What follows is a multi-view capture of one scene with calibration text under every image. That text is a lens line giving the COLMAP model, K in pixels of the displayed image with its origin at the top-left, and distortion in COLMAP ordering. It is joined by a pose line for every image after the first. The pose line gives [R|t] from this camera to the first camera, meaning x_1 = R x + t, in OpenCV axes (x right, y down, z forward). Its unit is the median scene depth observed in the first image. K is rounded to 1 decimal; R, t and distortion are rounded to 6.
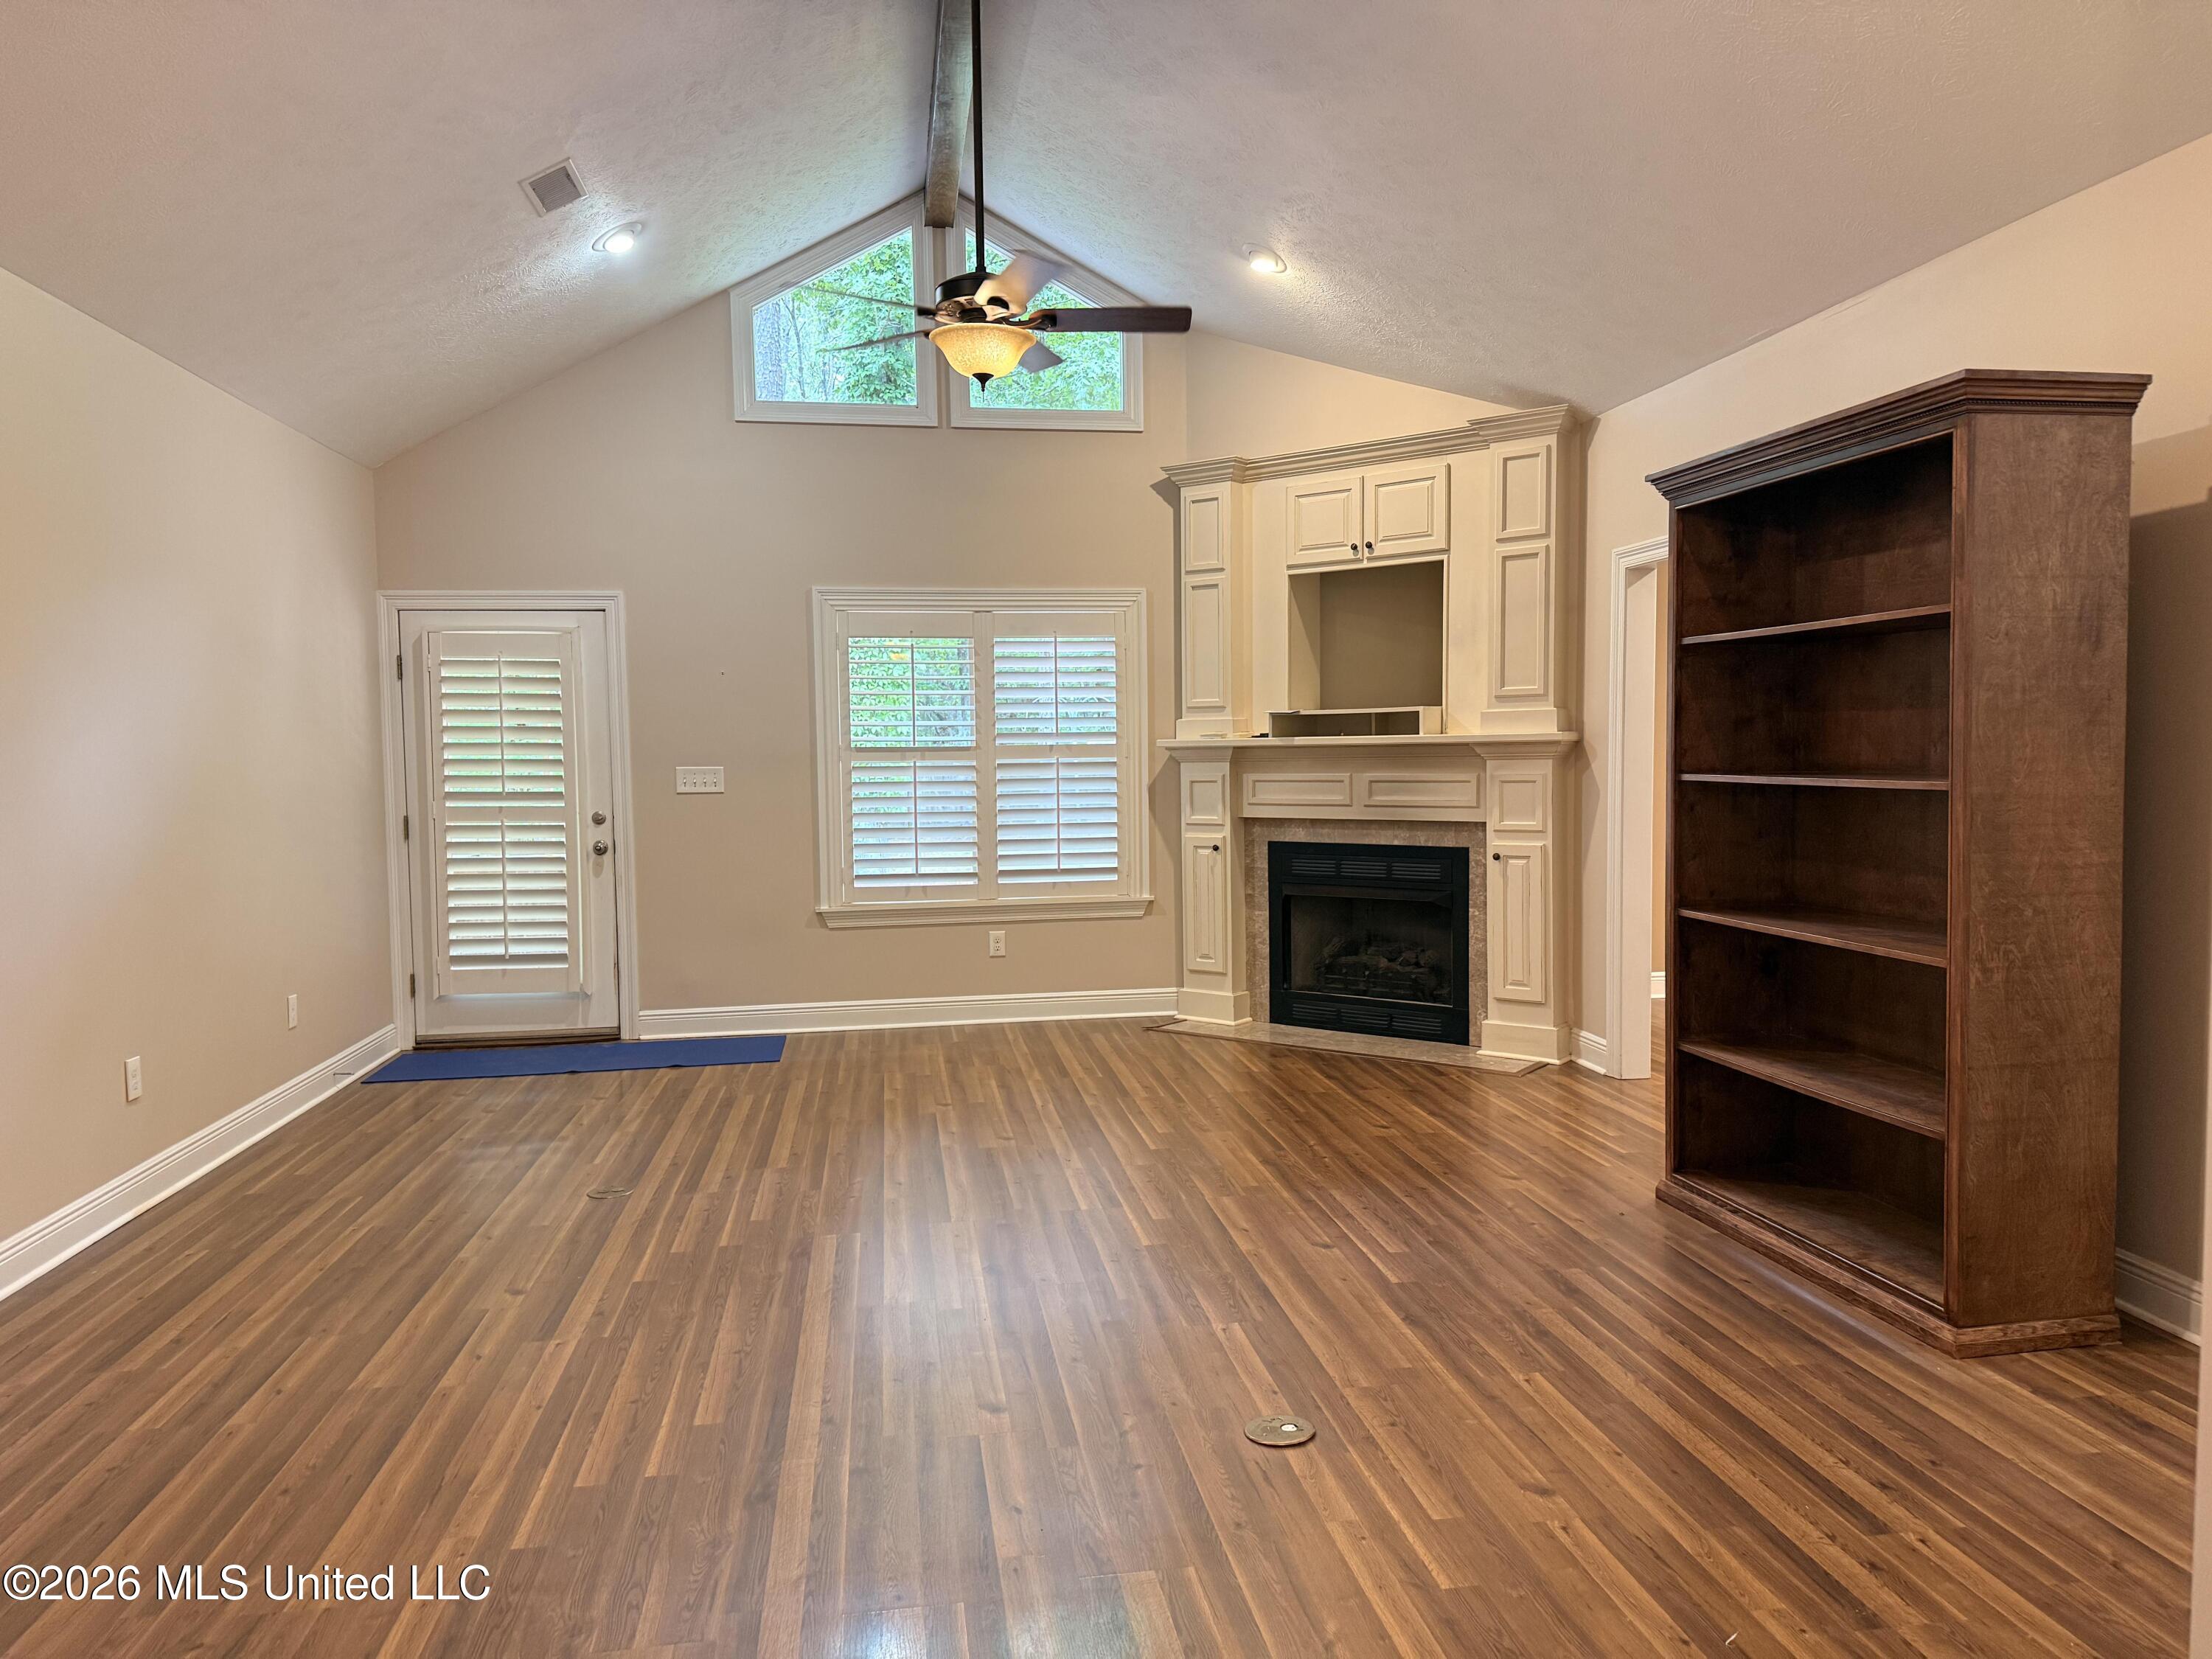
lens RADIAL K [[1528.0, 0, 1122.0], [0, 1528.0, 836.5], [0, 0, 1]] dist [0.024040, -0.023109]
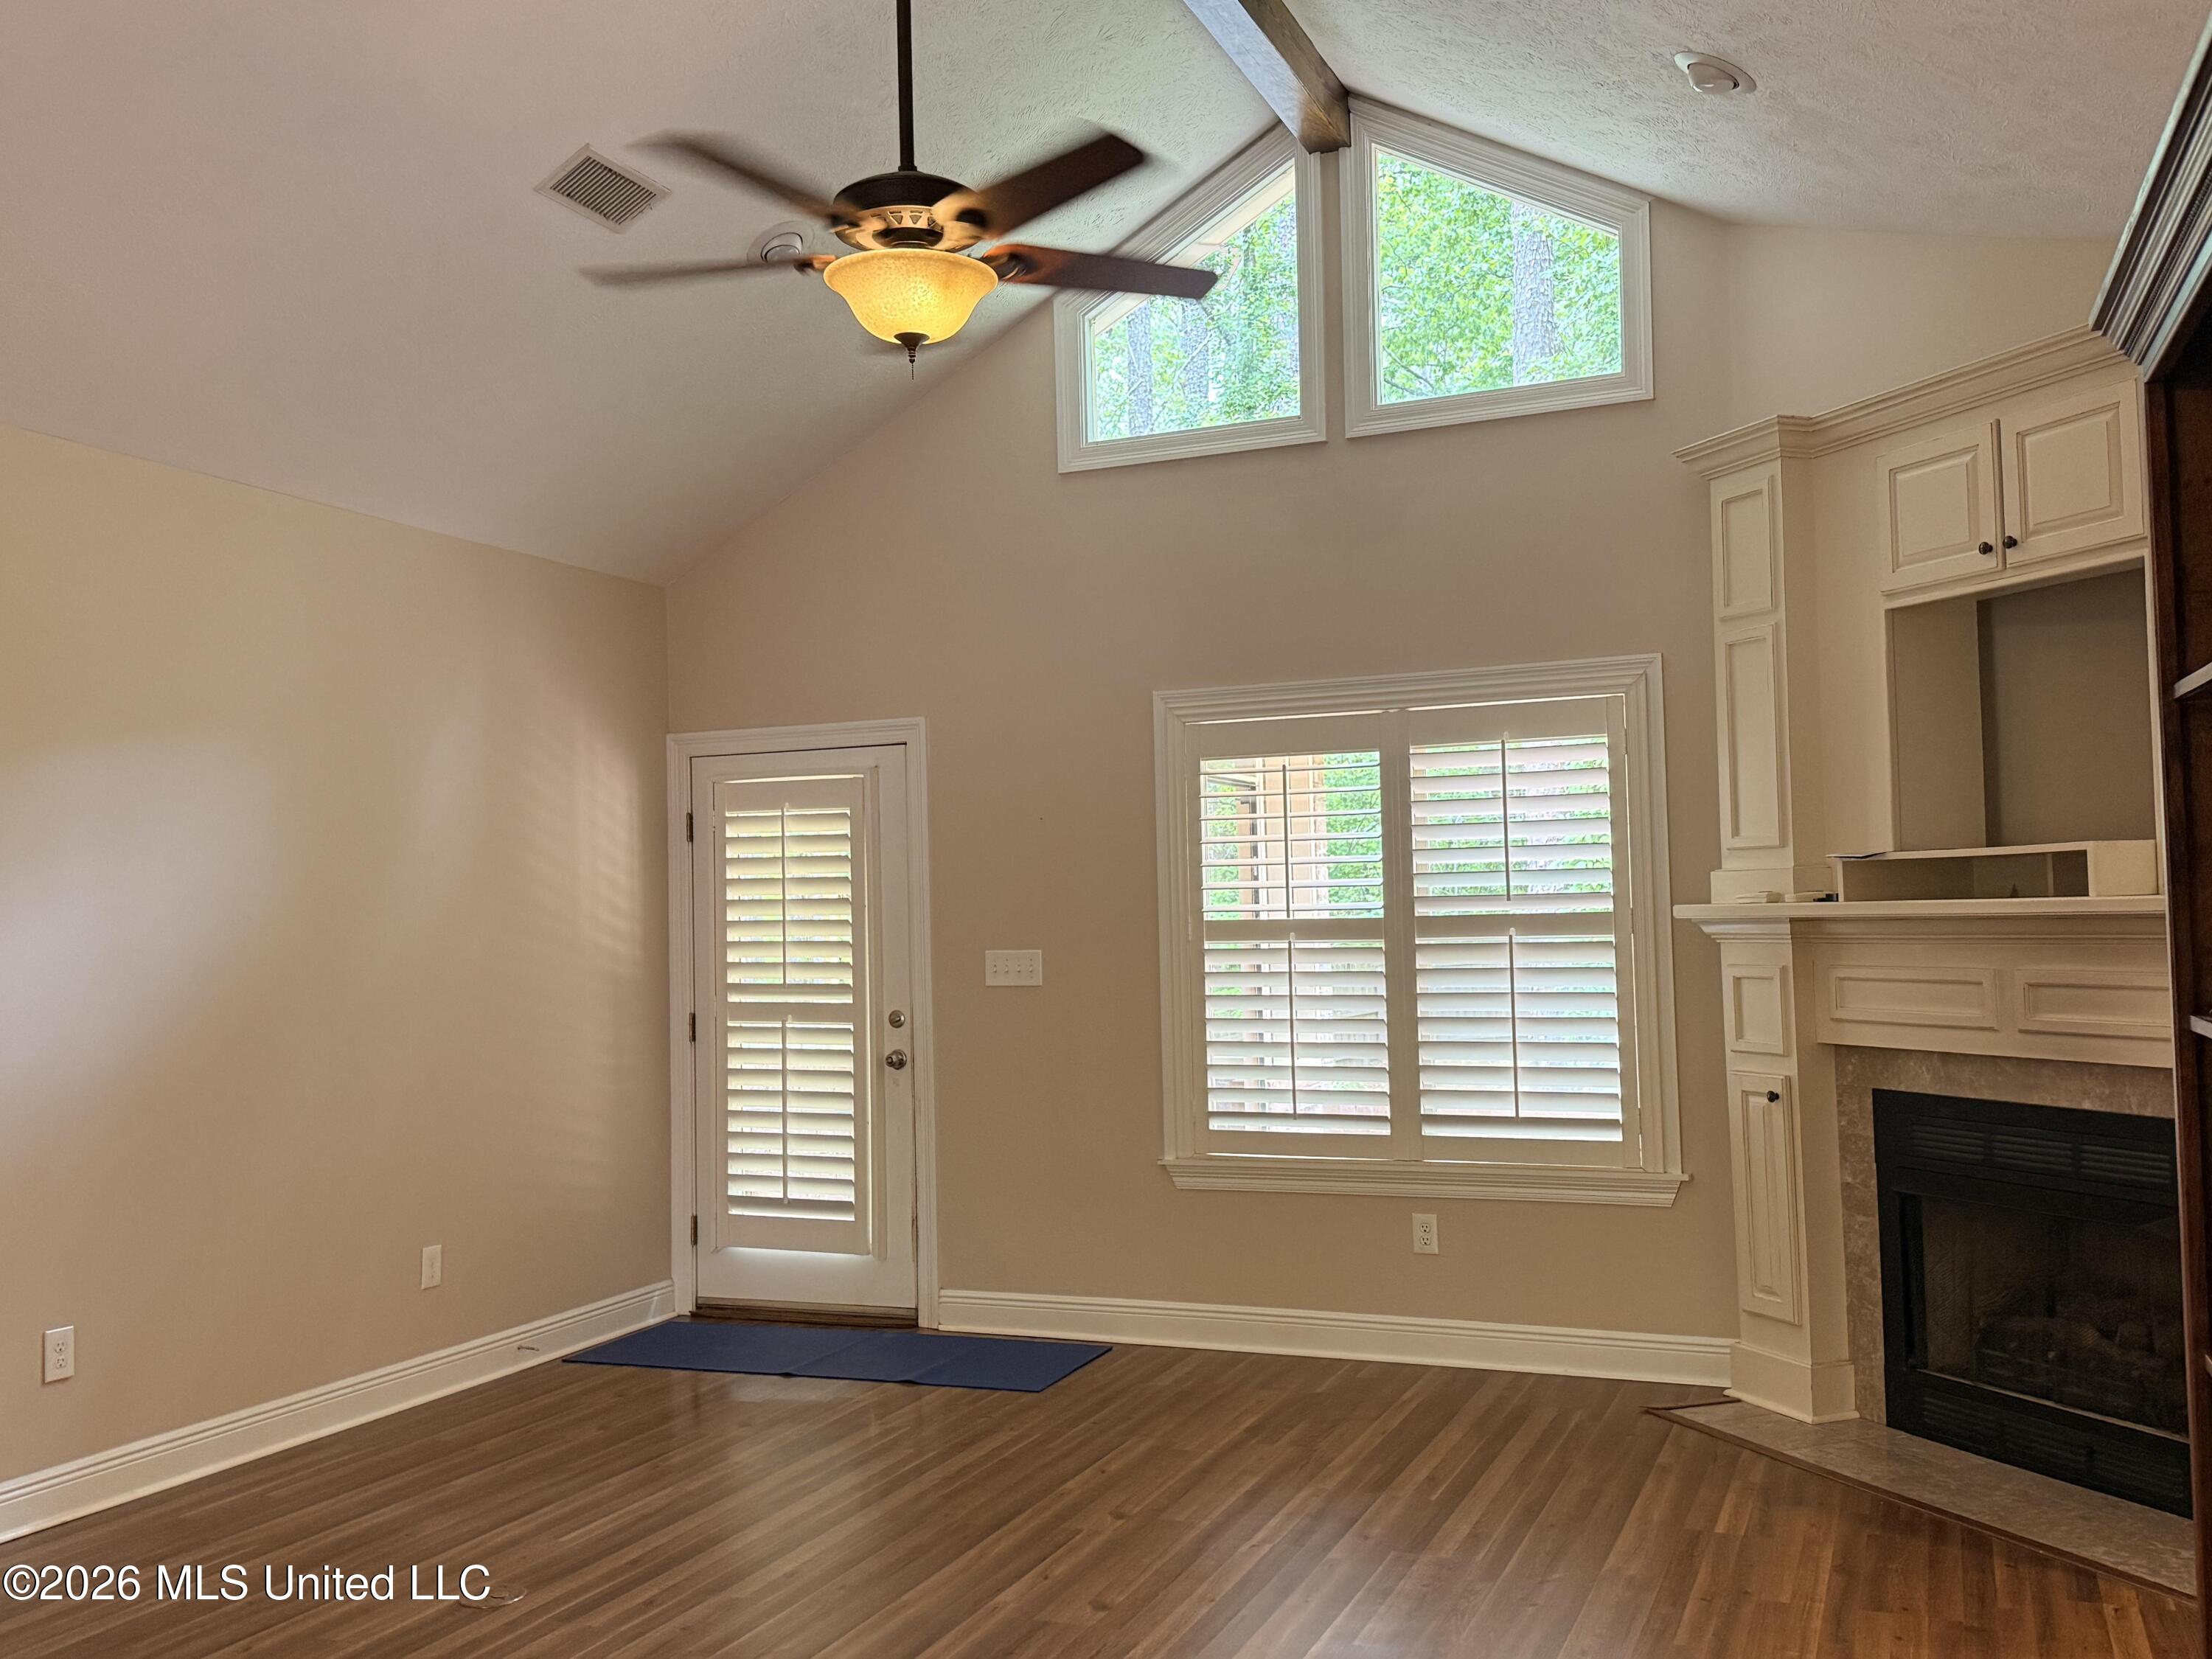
lens RADIAL K [[1922.9, 0, 1100.9], [0, 1922.9, 817.0], [0, 0, 1]] dist [0.140584, -0.280260]
pose [[0.845143, -0.033972, -0.533460, 0.243412], [-0.018072, 0.995592, -0.092032, -0.024834], [0.534235, 0.087421, 0.840803, 0.254025]]
